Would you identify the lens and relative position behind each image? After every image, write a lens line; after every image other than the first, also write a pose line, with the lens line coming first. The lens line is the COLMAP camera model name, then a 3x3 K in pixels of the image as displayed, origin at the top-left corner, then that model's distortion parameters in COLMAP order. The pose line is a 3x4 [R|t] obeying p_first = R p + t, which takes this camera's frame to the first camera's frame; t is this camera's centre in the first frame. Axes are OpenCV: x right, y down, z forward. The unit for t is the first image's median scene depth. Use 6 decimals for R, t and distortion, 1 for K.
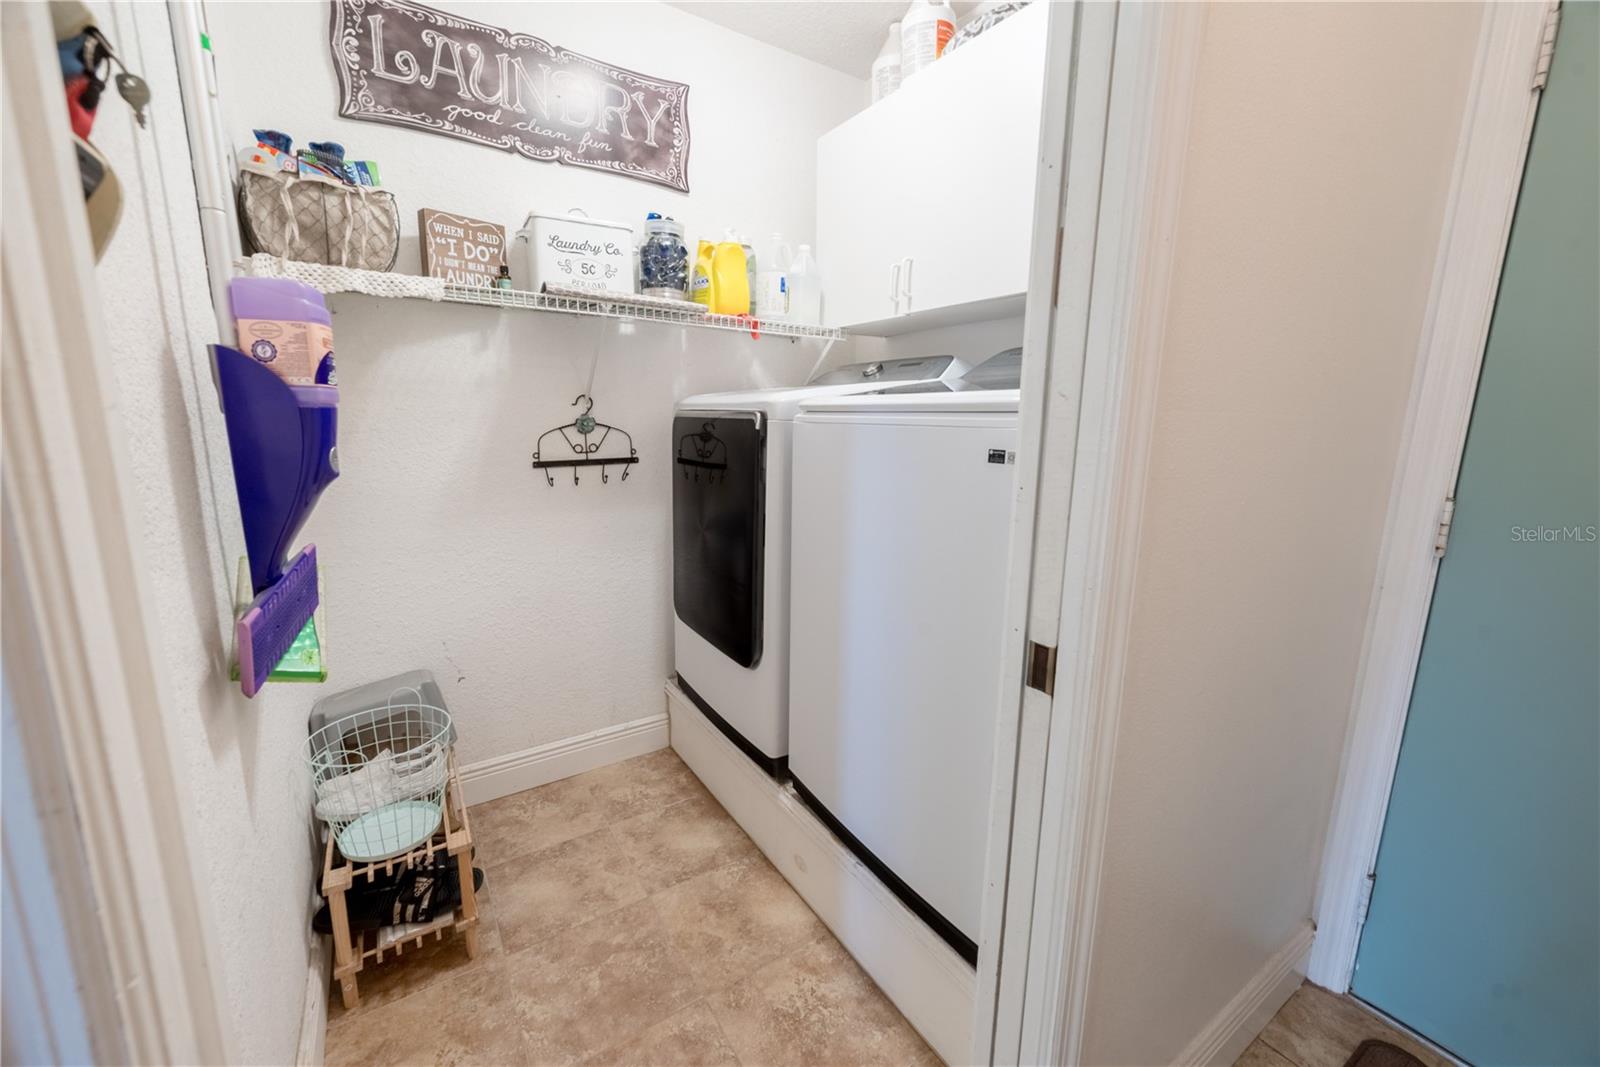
lens RADIAL K [[625.7, 0, 801.8], [0, 625.7, 530.8], [0, 0, 1]] dist [-0.000722, 0.000197]
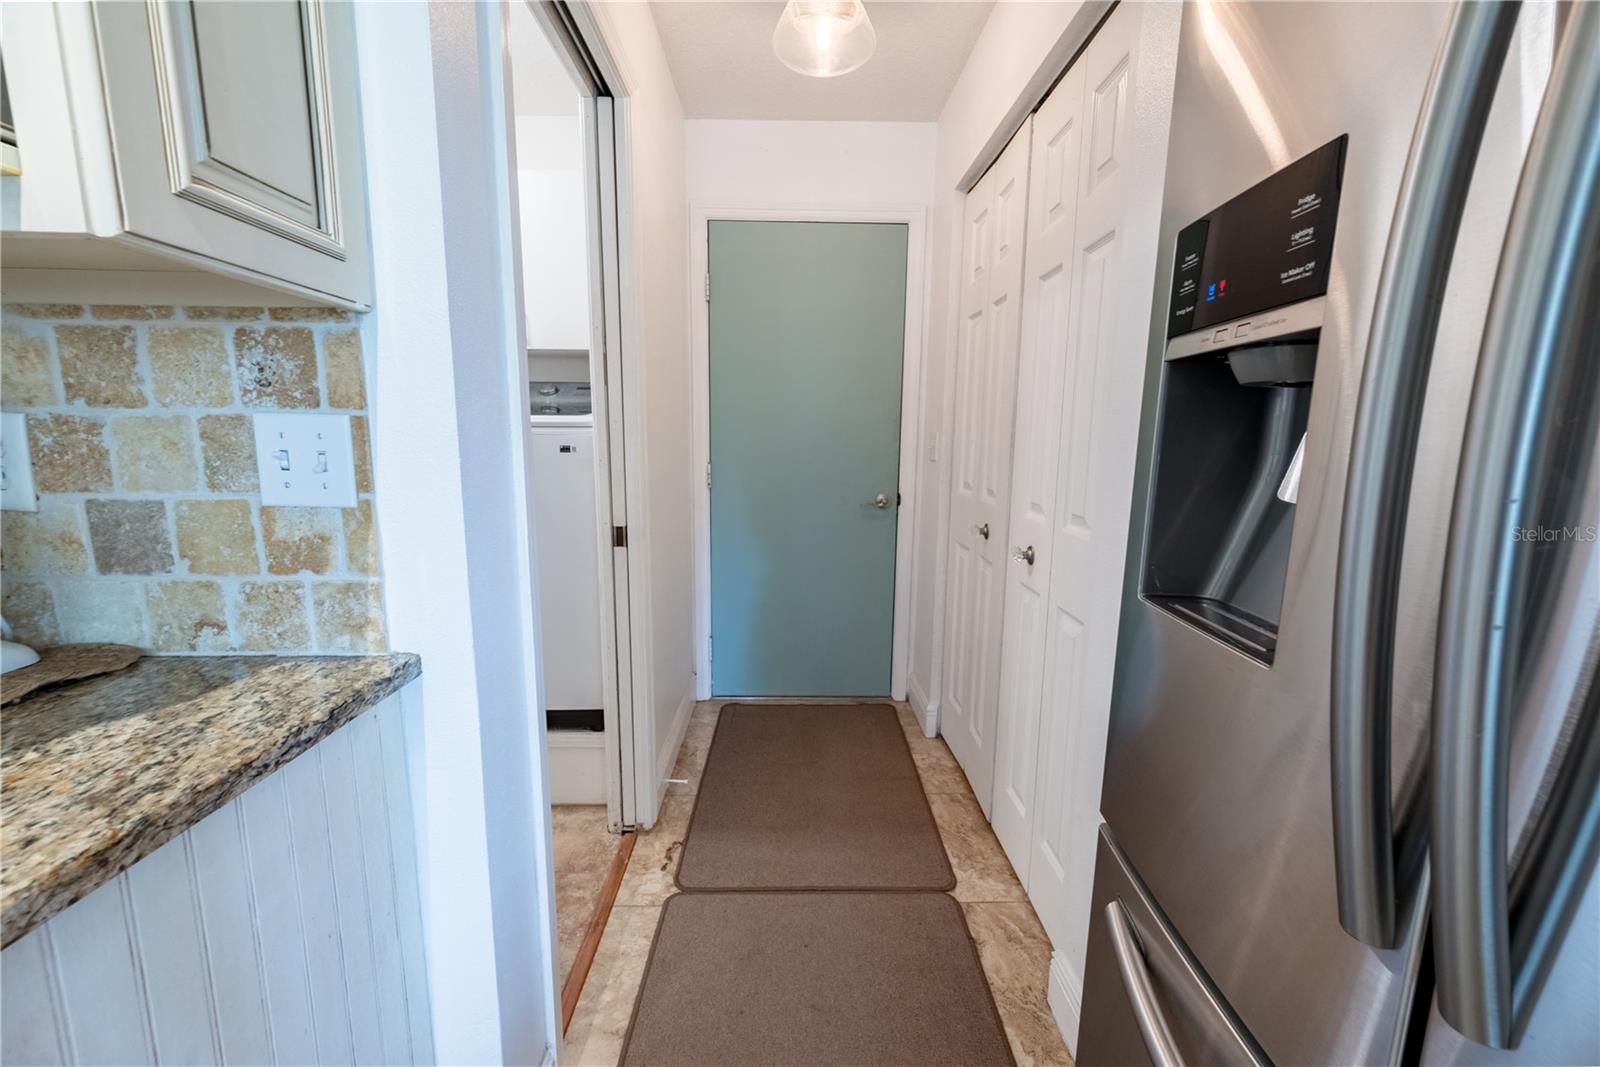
lens RADIAL K [[625.7, 0, 801.8], [0, 625.7, 530.8], [0, 0, 1]] dist [-0.000722, 0.000197]
pose [[0.518714, -0.139342, 0.843516, -1.186311], [0.157017, 0.985373, 0.066220, 0.145314], [-0.840406, 0.098097, 0.533006, -0.782557]]
